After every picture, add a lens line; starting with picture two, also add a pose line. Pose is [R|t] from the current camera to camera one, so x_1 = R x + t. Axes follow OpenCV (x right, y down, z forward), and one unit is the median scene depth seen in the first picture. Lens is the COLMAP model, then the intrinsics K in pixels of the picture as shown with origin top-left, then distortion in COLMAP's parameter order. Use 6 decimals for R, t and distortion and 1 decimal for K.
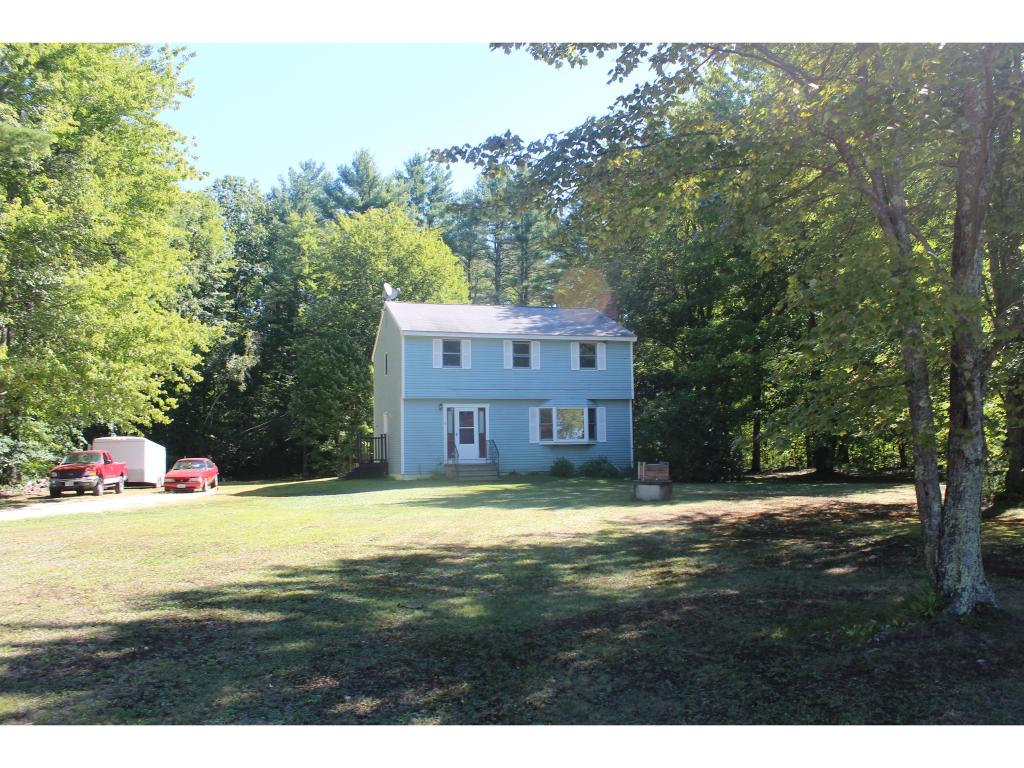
lens RADIAL K [[830.2, 0, 512.0], [0, 830.2, 384.0], [0, 0, 1]] dist [0.000162, 0.000091]
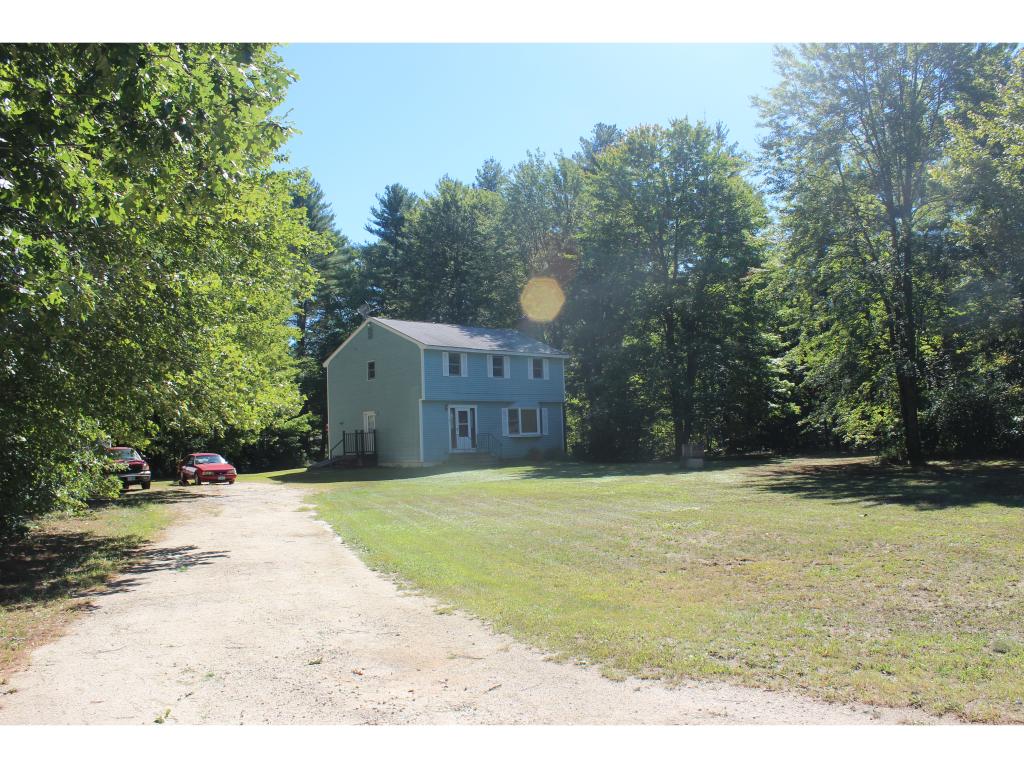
lens RADIAL K [[830.2, 0, 512.0], [0, 830.2, 384.0], [0, 0, 1]] dist [0.000162, 0.000091]
pose [[0.892292, 0.017522, 0.451118, -0.554728], [-0.017443, 0.999838, -0.004335, -0.003574], [-0.451121, -0.004001, 0.892454, -0.153207]]
